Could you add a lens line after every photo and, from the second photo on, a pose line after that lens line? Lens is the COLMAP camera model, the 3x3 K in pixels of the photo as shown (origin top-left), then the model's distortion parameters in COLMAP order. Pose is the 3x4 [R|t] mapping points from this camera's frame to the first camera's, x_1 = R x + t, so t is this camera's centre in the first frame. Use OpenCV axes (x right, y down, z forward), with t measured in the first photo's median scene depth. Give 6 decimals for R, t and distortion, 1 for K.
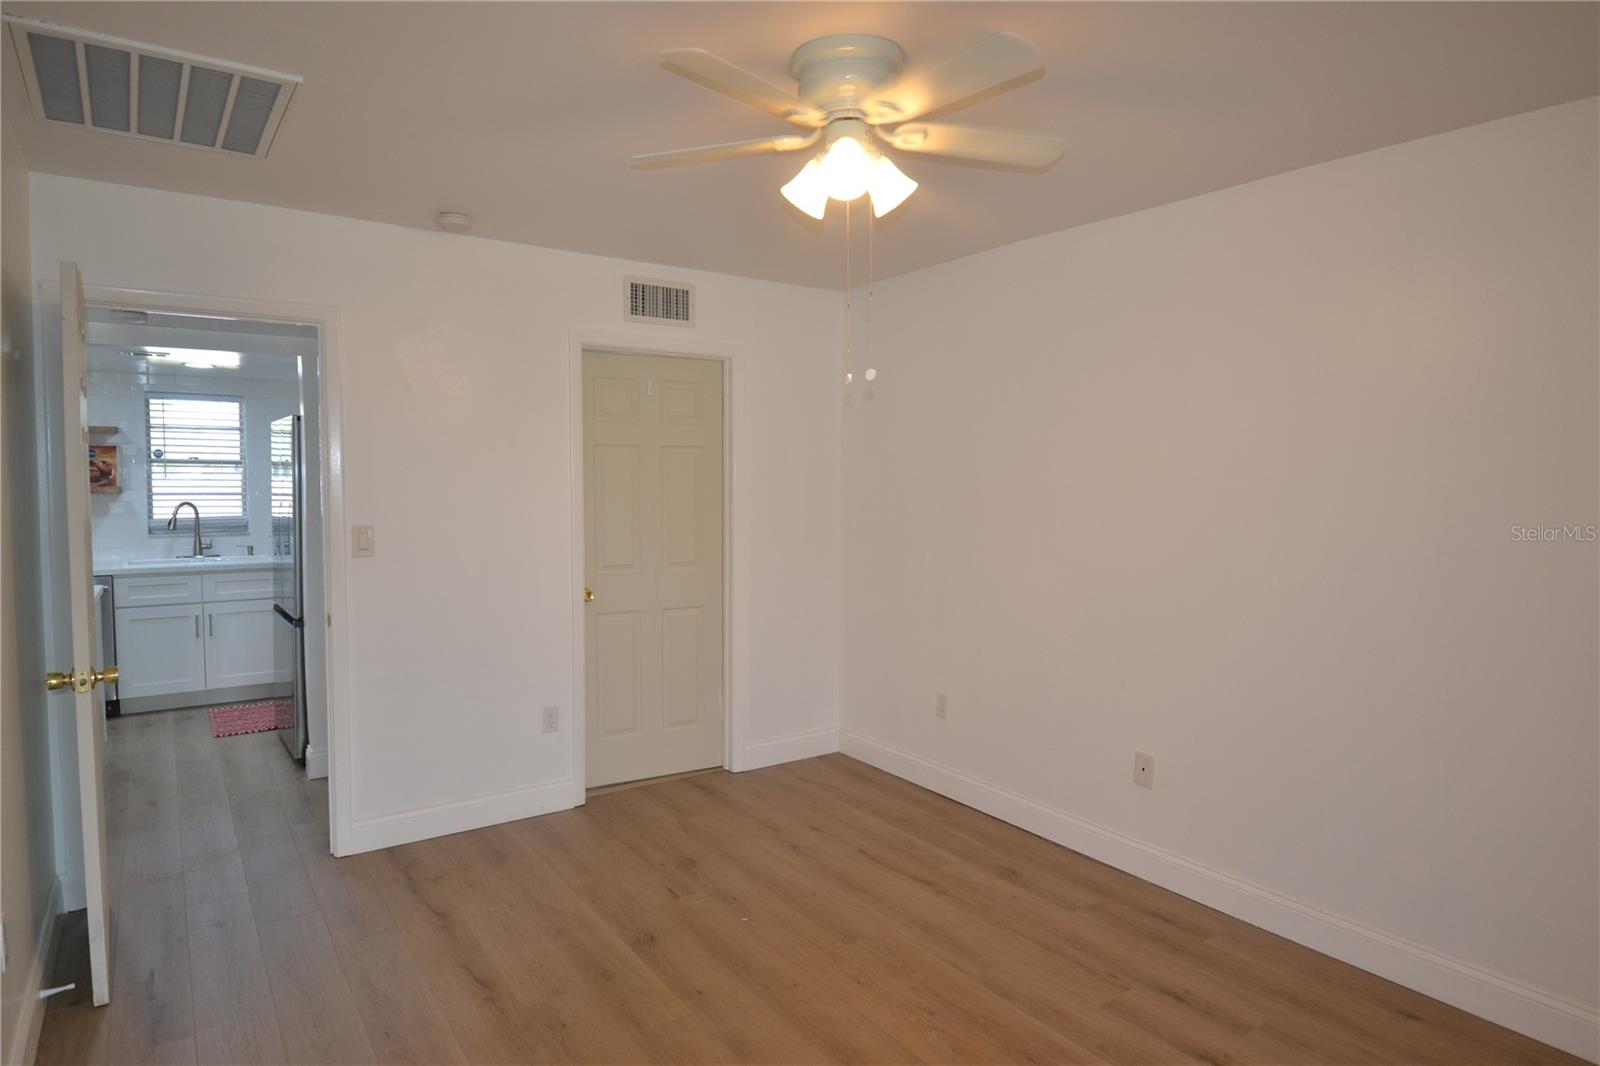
lens RADIAL K [[924.0, 0, 796.0], [0, 924.0, 536.0], [0, 0, 1]] dist [0.030777, -0.039273]
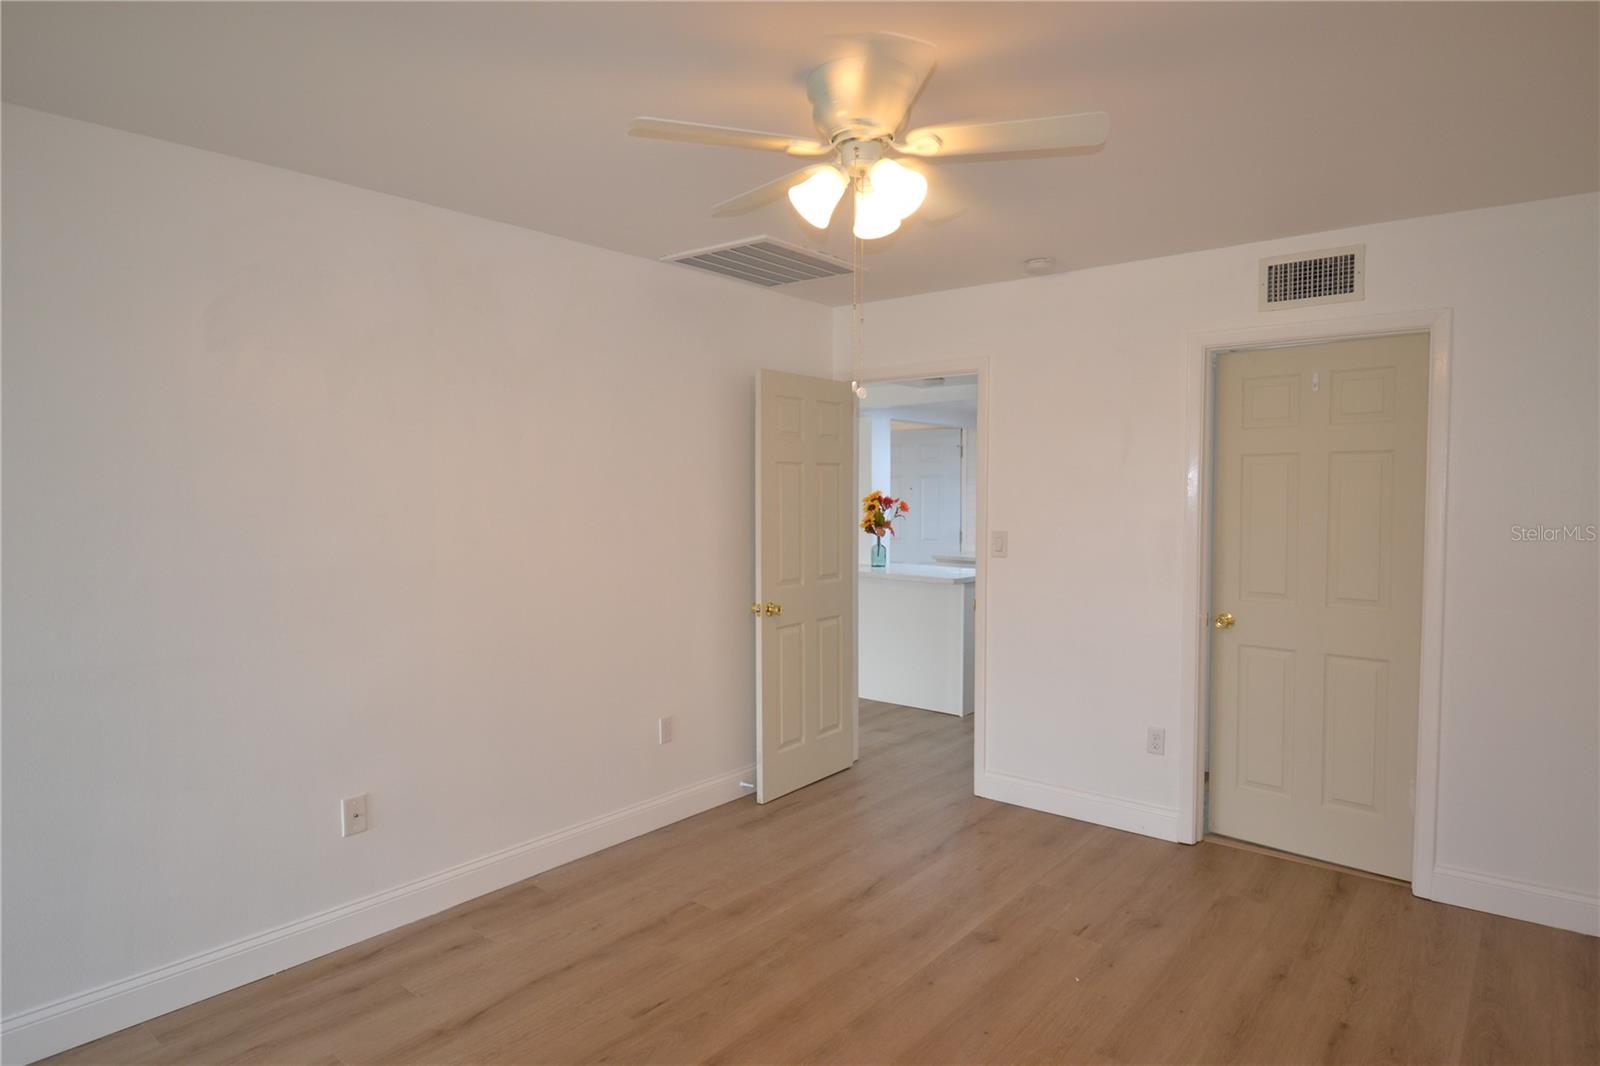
lens RADIAL K [[924.0, 0, 800.5], [0, 924.0, 537.4], [0, 0, 1]] dist [0.030777, -0.039273]
pose [[0.281252, 0.042955, -0.958672, 0.542911], [-0.060721, 0.997792, 0.026894, -0.017916], [0.957711, 0.050647, 0.283240, 0.351822]]
